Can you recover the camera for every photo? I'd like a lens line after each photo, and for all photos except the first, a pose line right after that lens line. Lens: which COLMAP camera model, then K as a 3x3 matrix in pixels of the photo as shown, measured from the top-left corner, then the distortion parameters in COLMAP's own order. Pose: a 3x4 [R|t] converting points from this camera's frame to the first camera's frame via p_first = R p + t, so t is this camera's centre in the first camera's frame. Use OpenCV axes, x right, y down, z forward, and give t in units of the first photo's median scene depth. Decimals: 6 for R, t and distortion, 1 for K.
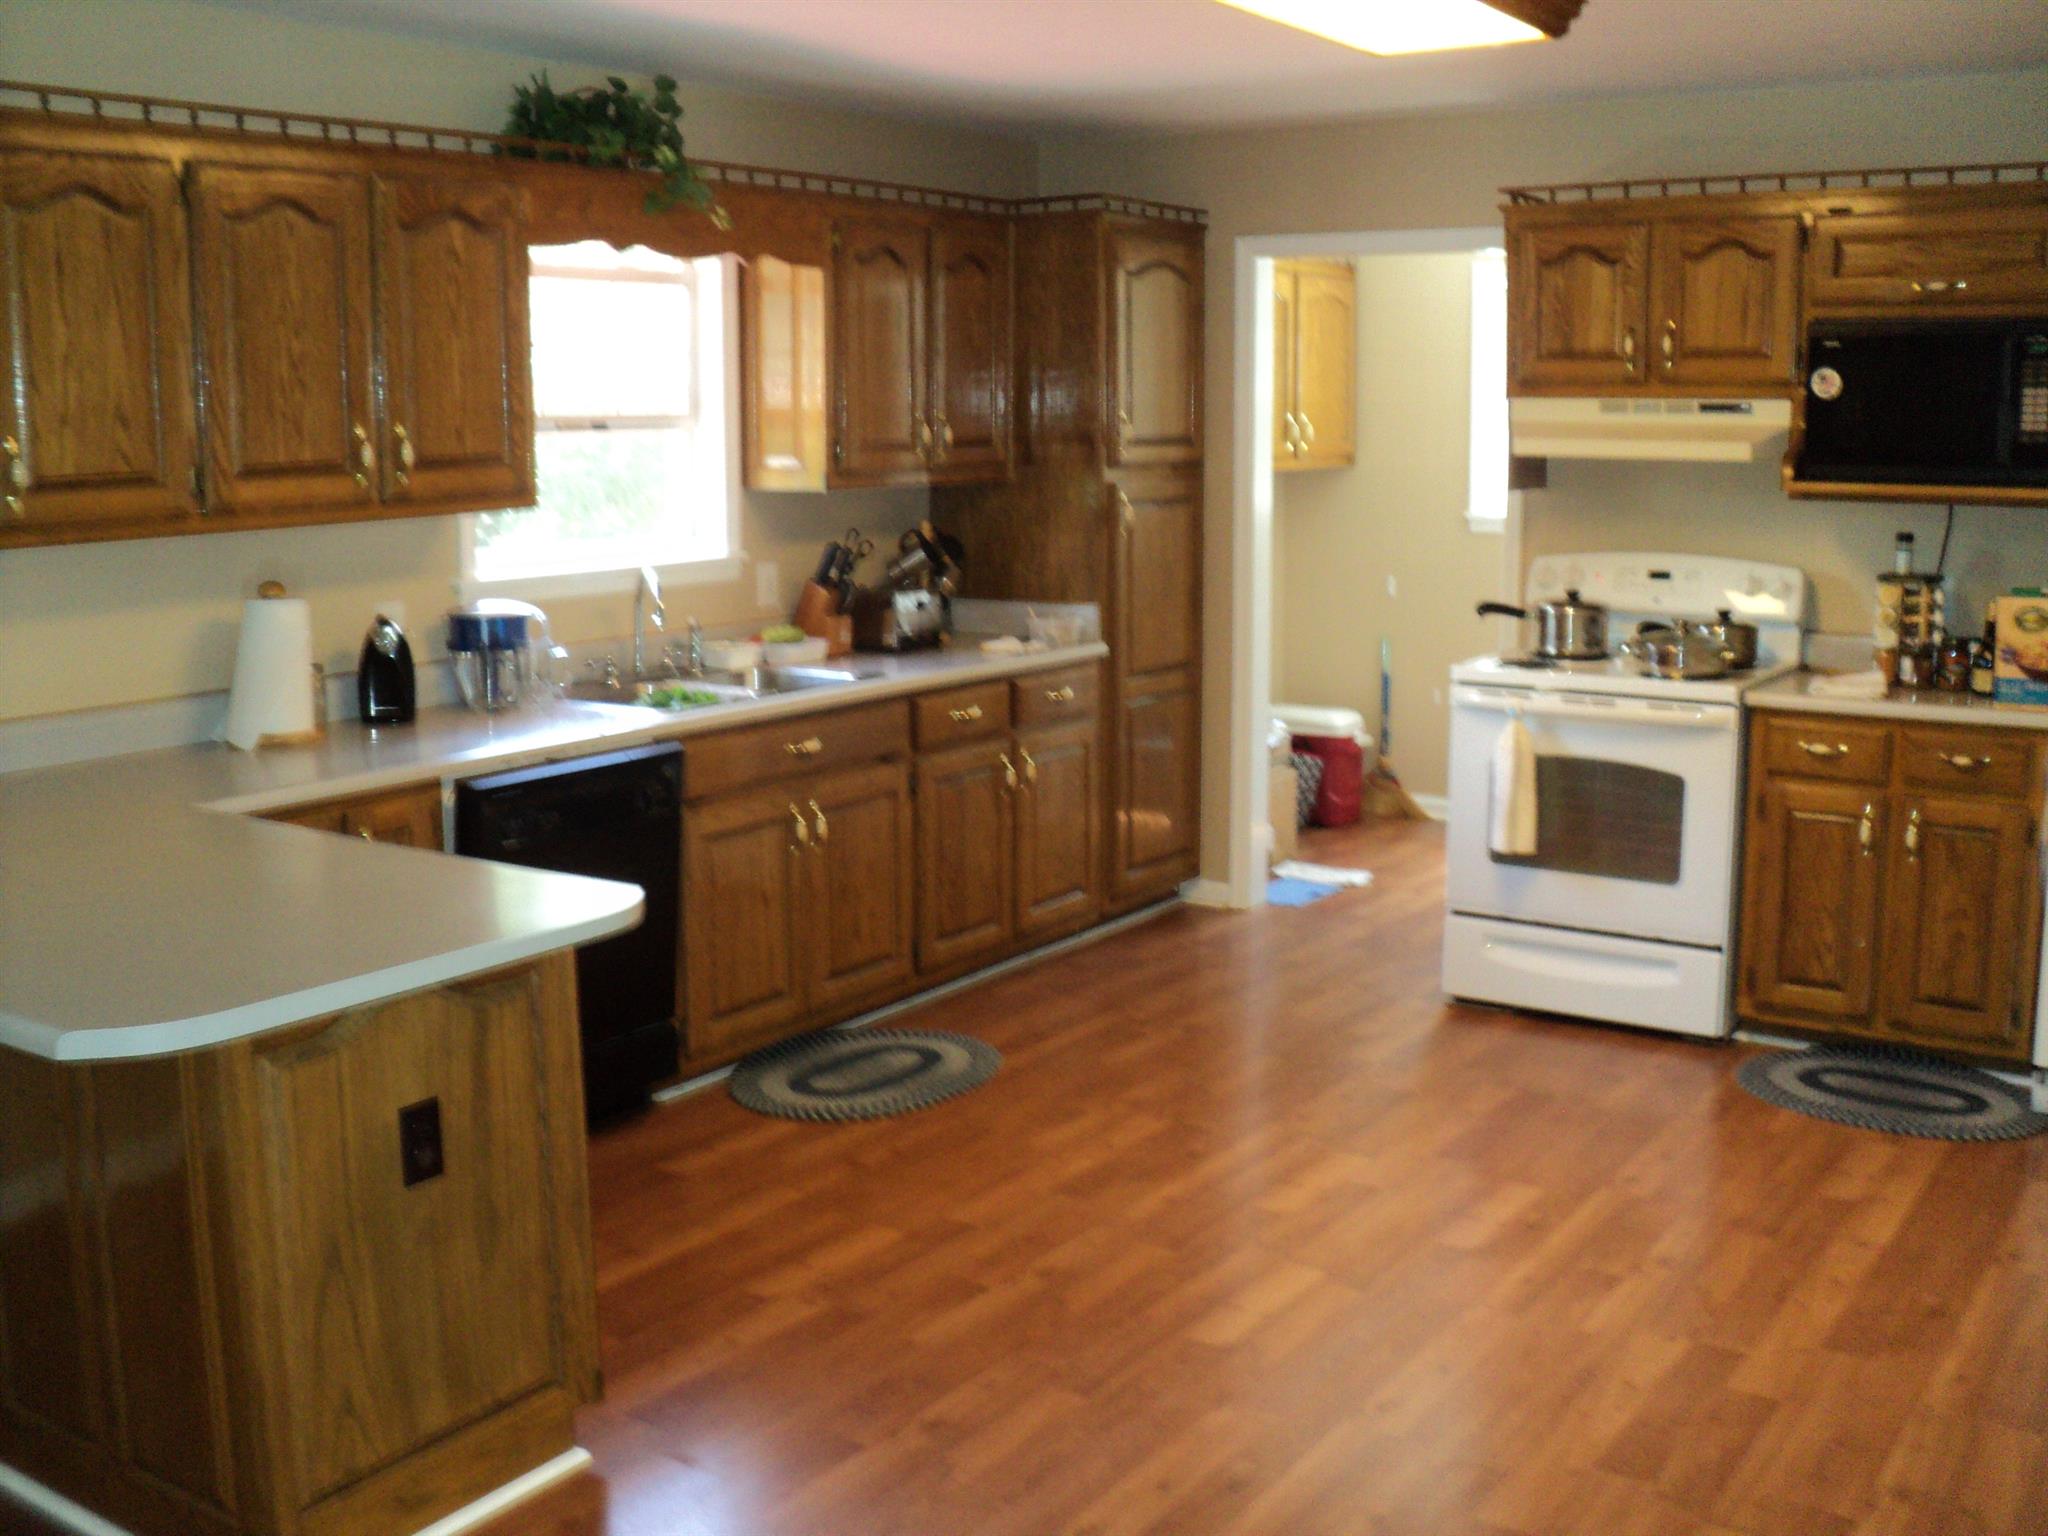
lens RADIAL K [[2011.1, 0, 1028.9], [0, 2011.1, 759.2], [0, 0, 1]] dist [-0.164668, 0.000000]
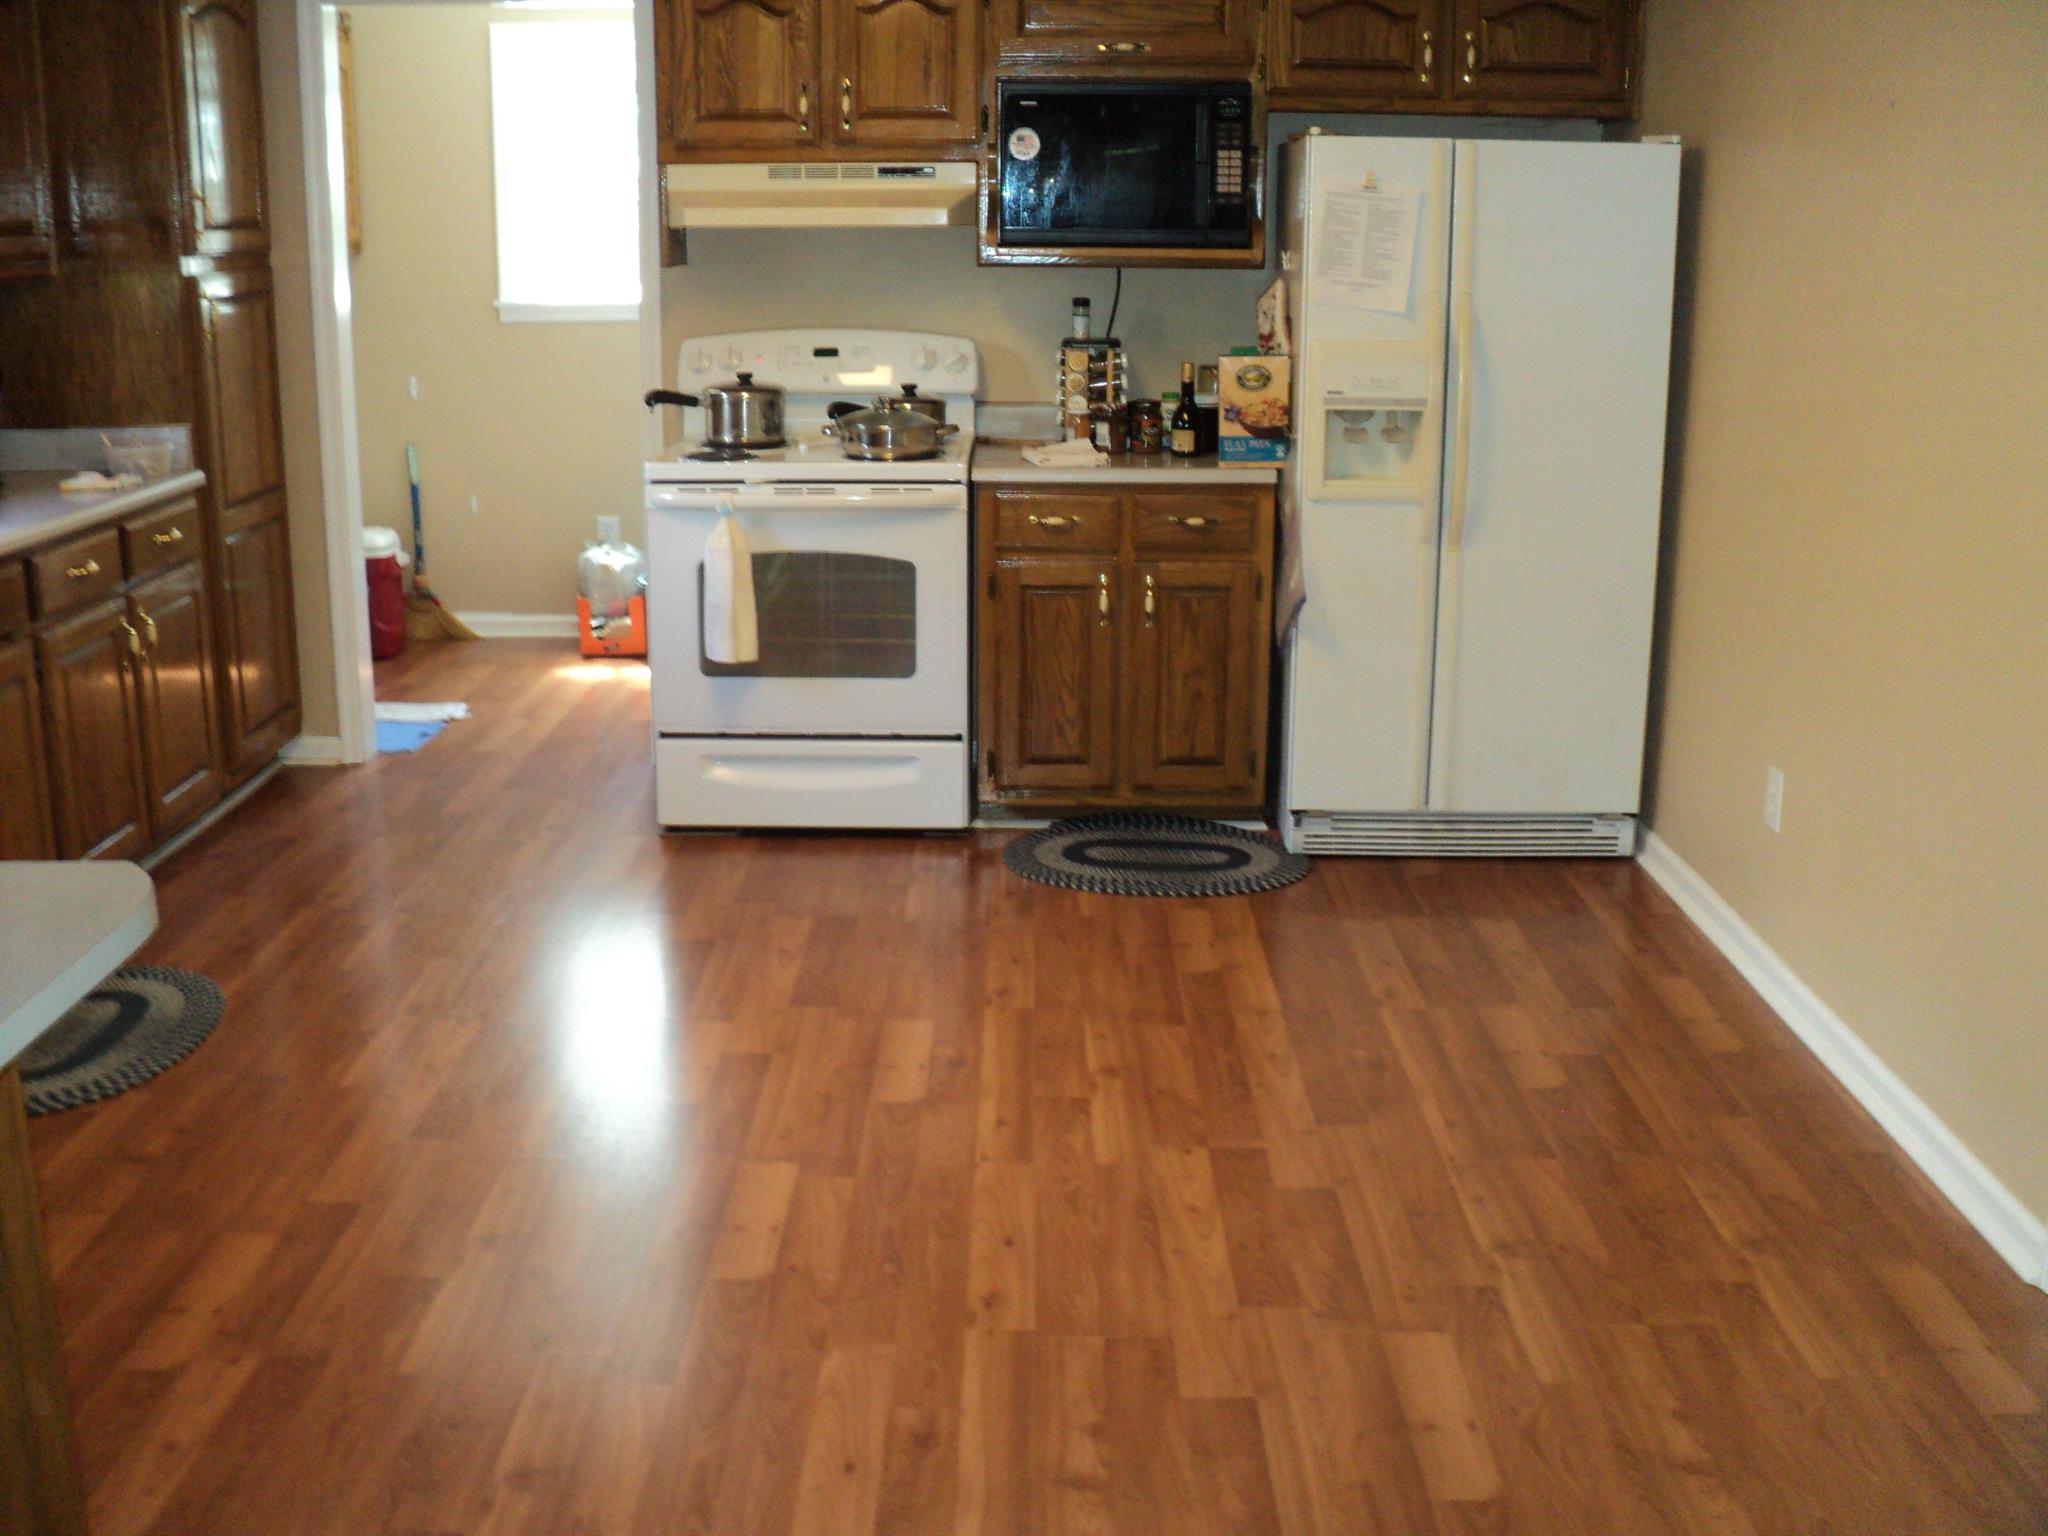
lens RADIAL K [[2011.1, 0, 1021.5], [0, 2011.1, 714.6], [0, 0, 1]] dist [-0.164668, 0.000000]
pose [[0.823012, -0.127741, 0.553474, -0.165311], [0.084198, 0.991056, 0.103533, -0.013906], [-0.561749, -0.038608, 0.826406, 0.165043]]
